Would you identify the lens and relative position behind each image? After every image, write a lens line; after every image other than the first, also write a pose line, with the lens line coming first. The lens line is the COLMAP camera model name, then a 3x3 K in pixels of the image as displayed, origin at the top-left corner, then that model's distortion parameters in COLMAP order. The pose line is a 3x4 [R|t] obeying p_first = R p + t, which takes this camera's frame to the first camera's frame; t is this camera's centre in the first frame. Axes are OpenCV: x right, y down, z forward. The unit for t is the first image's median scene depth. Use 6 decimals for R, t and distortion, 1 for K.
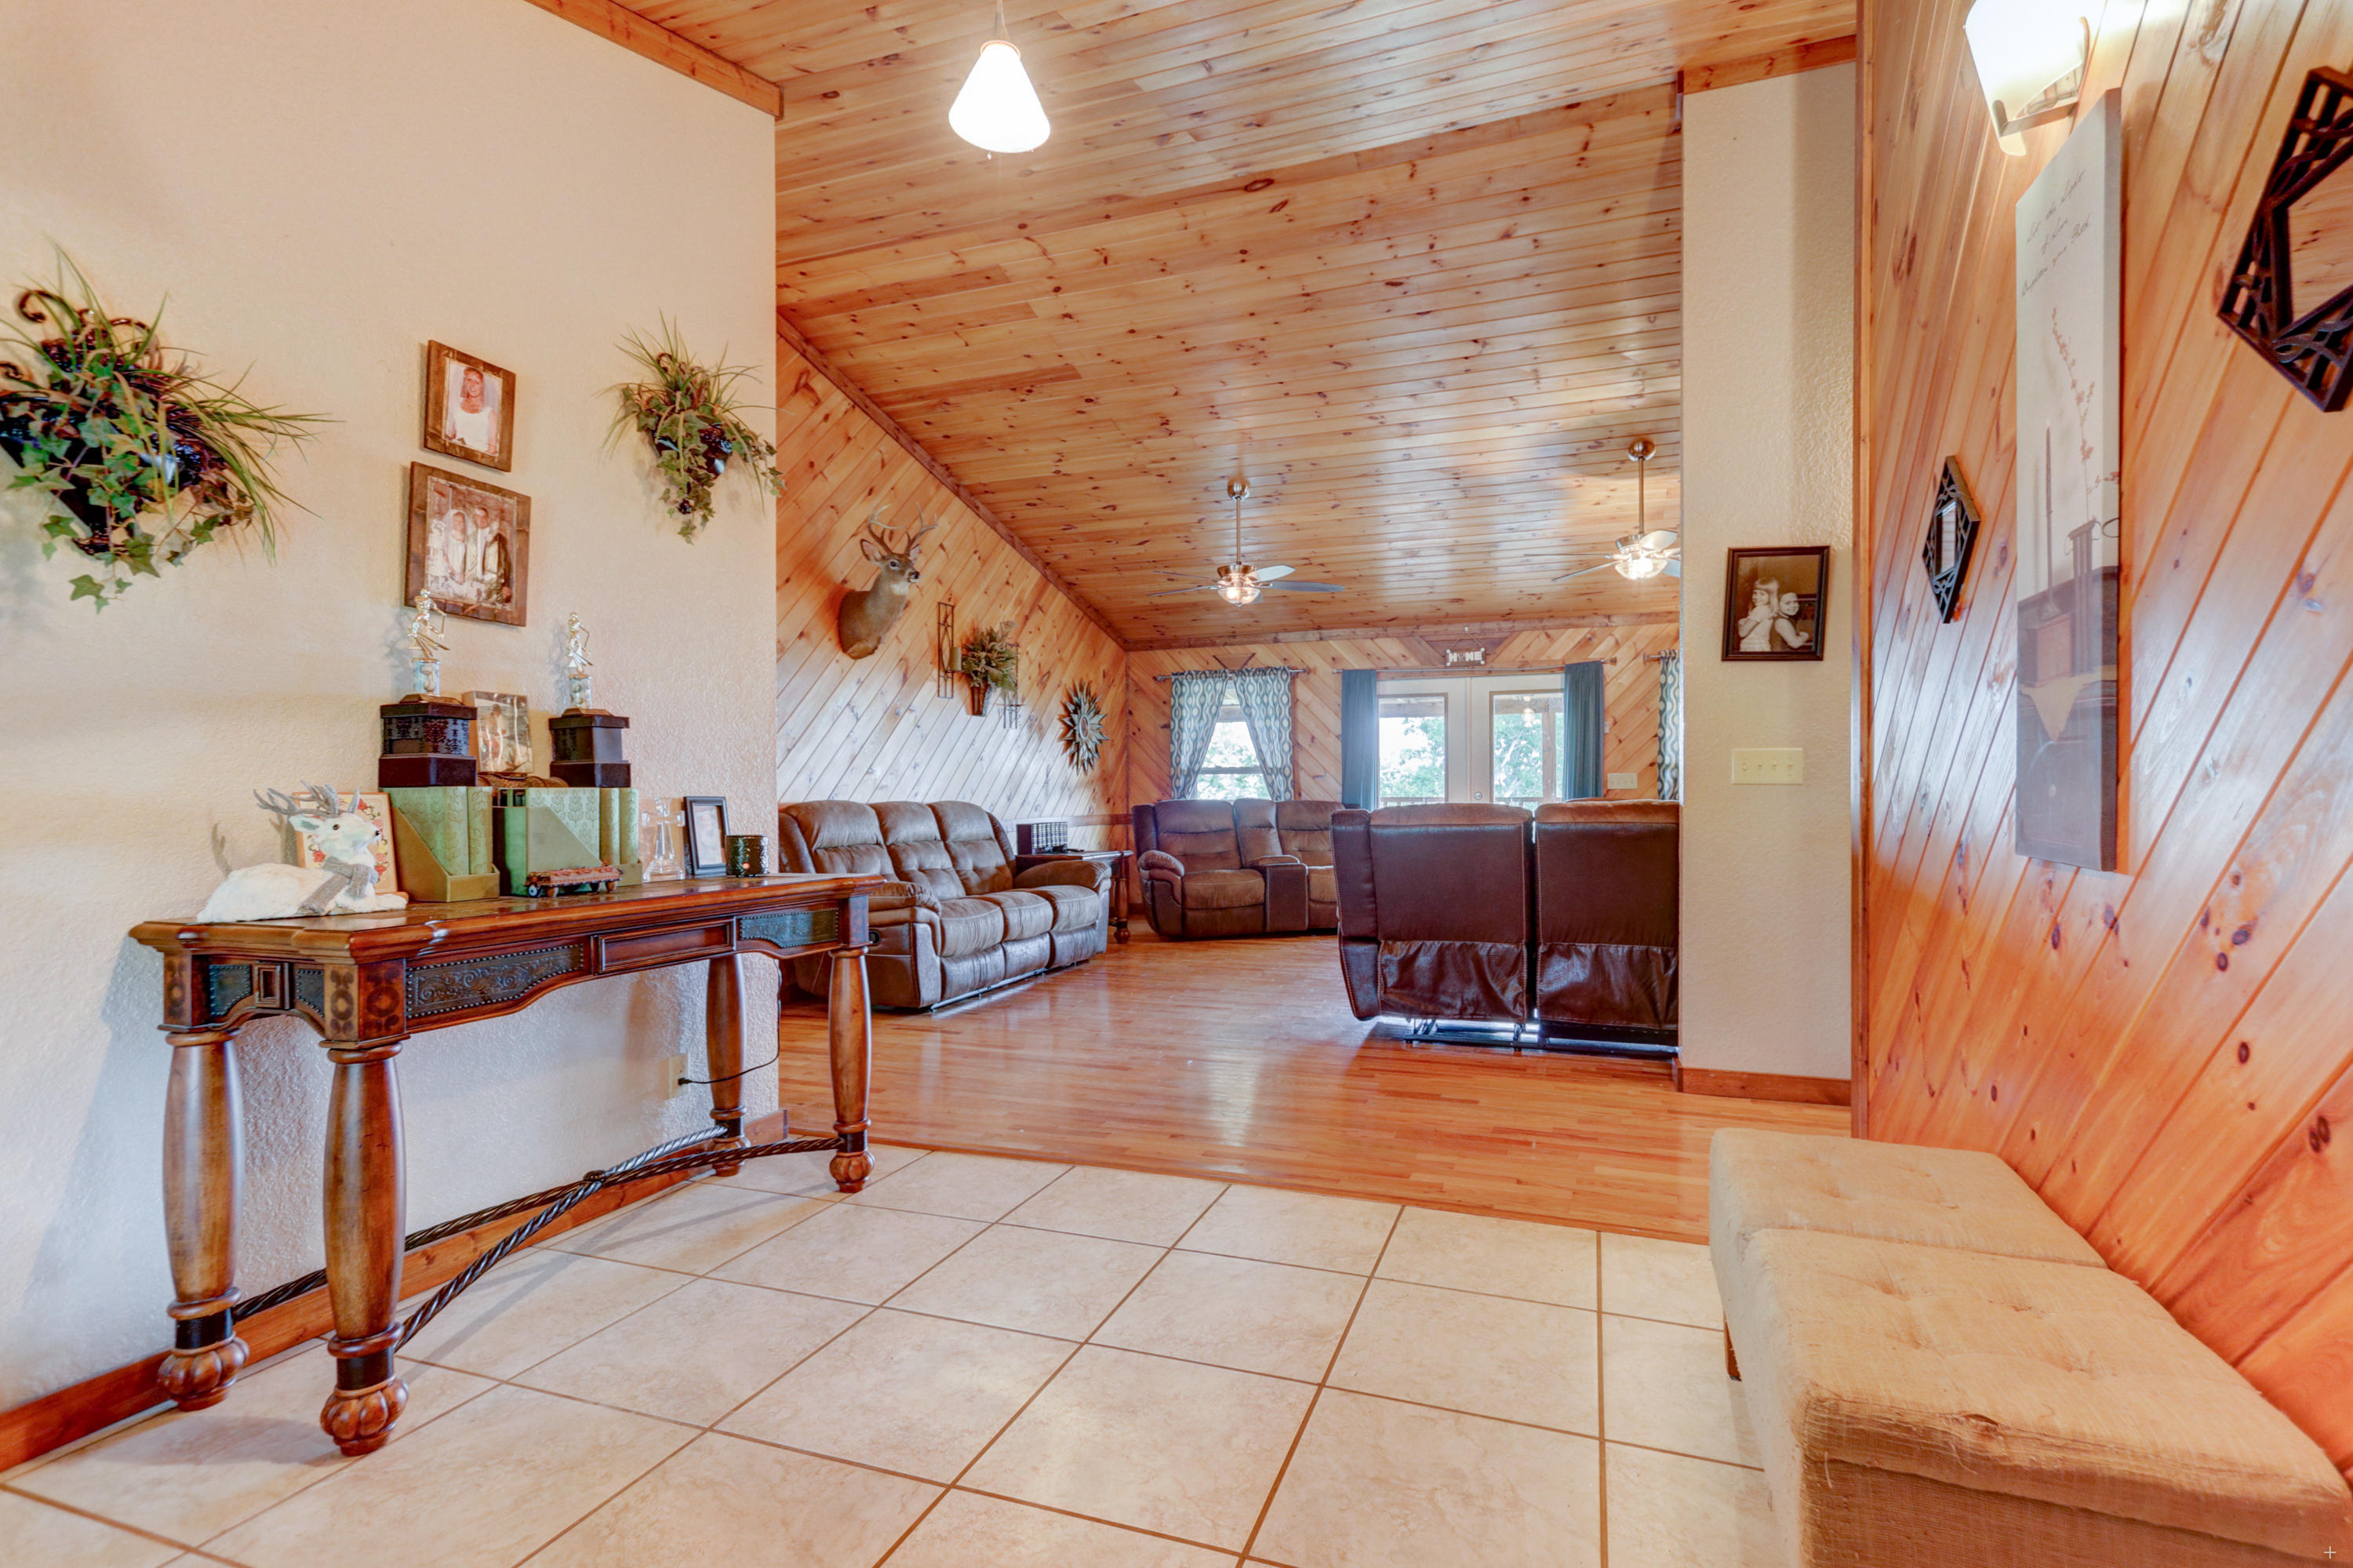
lens RADIAL K [[1093.3, 0, 1188.9], [0, 1093.3, 779.8], [0, 0, 1]] dist [0.007489, -0.000755]
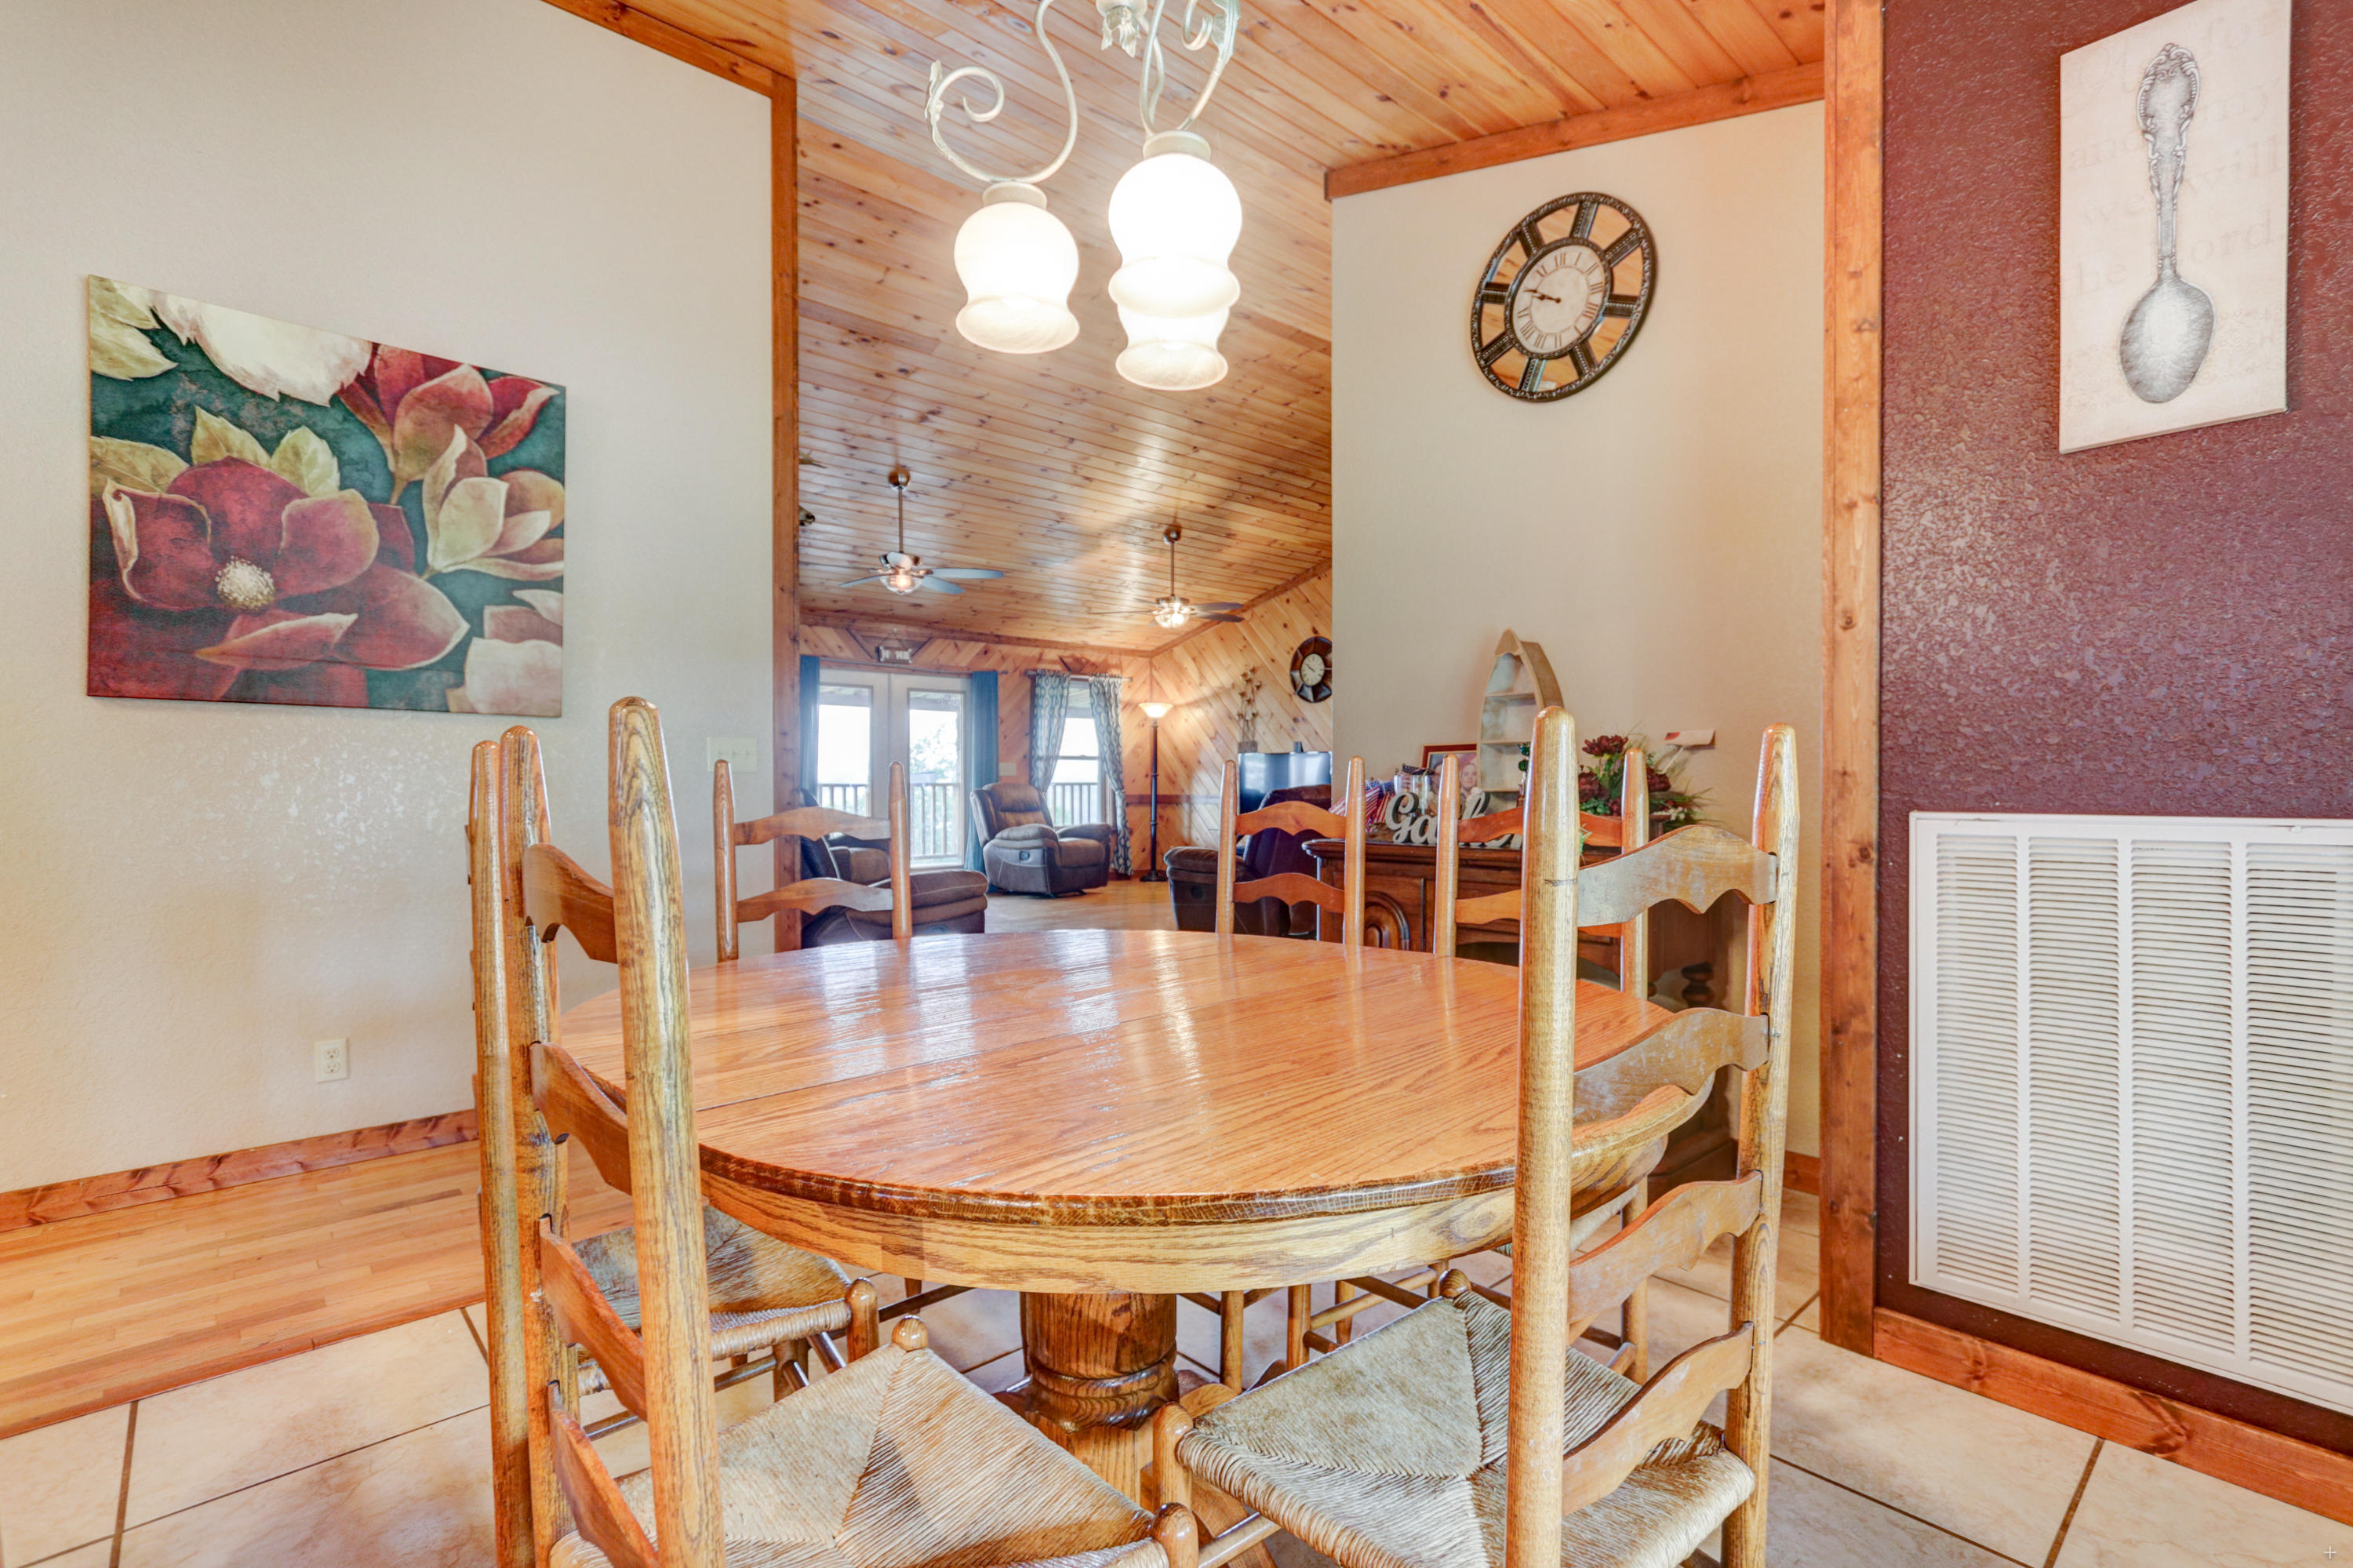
lens RADIAL K [[1093.3, 0, 1195.3], [0, 1093.3, 791.9], [0, 0, 1]] dist [0.007489, -0.000755]
pose [[0.466566, -0.008950, 0.884441, -0.575228], [-0.012569, 0.999781, 0.016747, 0.004178], [-0.884397, -0.018930, 0.466352, 0.206231]]
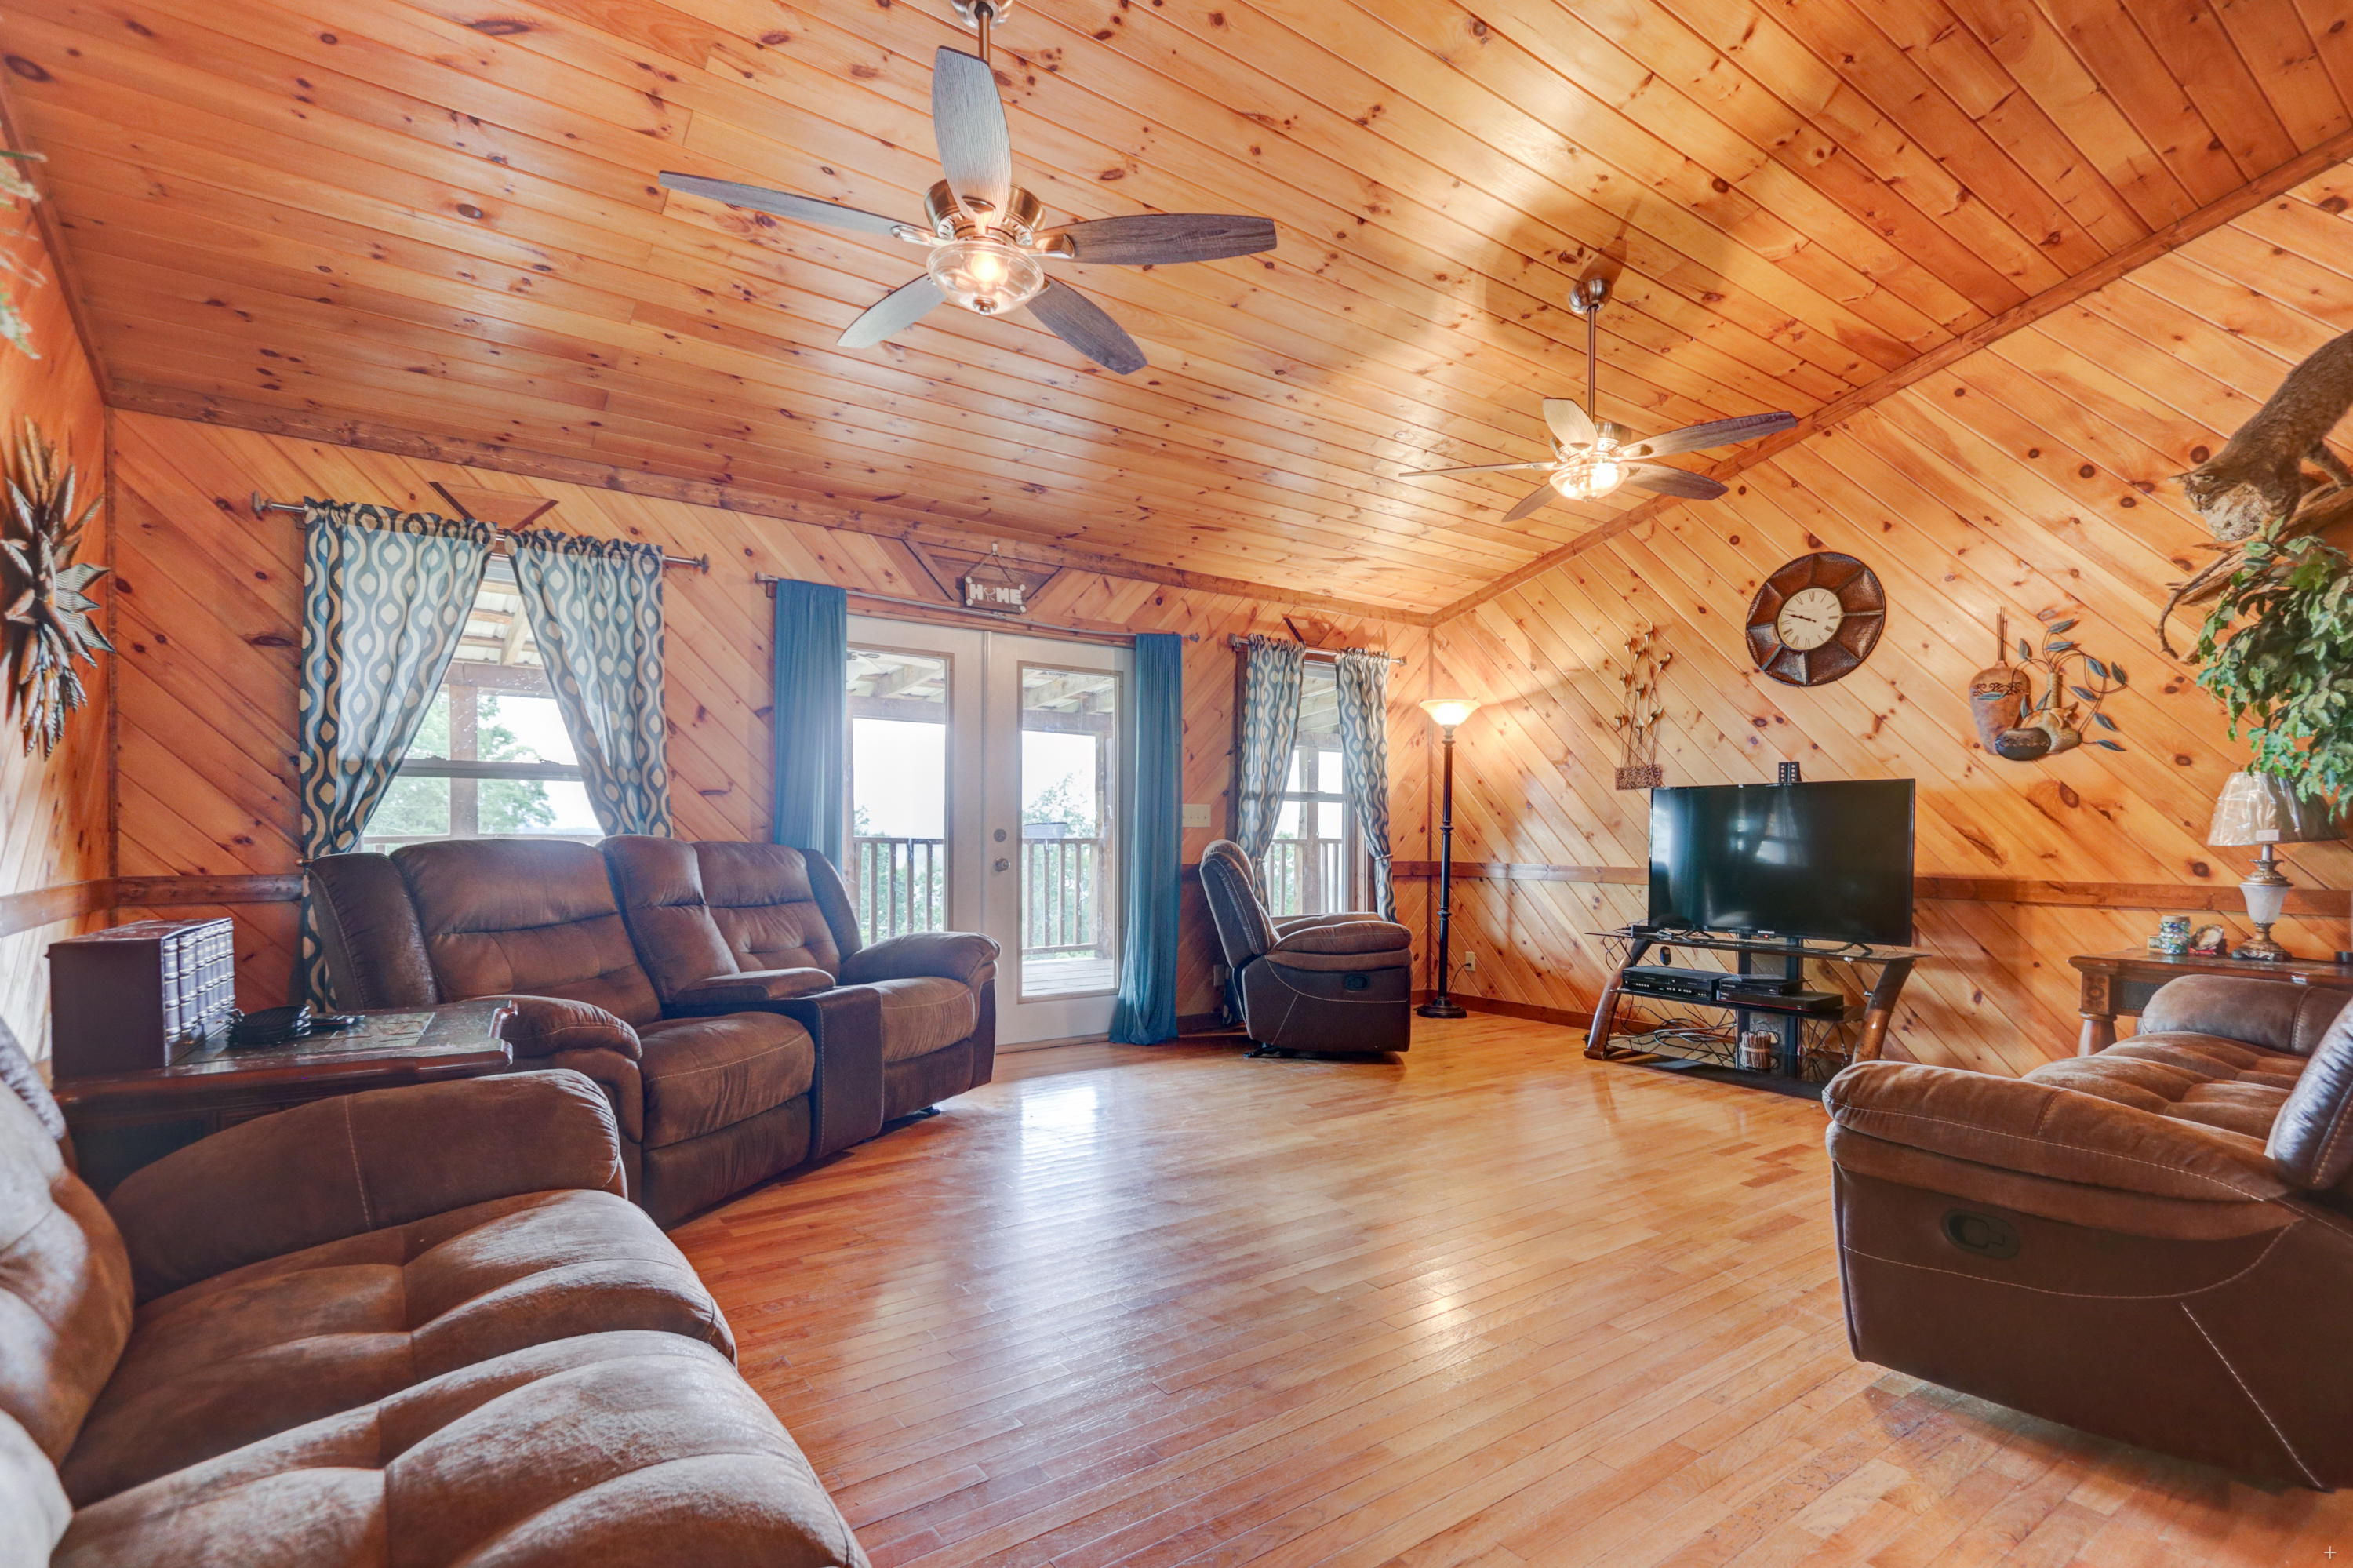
lens RADIAL K [[1093.3, 0, 1193.6], [0, 1093.3, 857.9], [0, 0, 1]] dist [0.007489, -0.000755]
pose [[0.564771, -0.011103, 0.825173, -0.165404], [-0.019190, 0.999462, 0.026583, 0.009823], [-0.825024, -0.030848, 0.564255, 0.567679]]
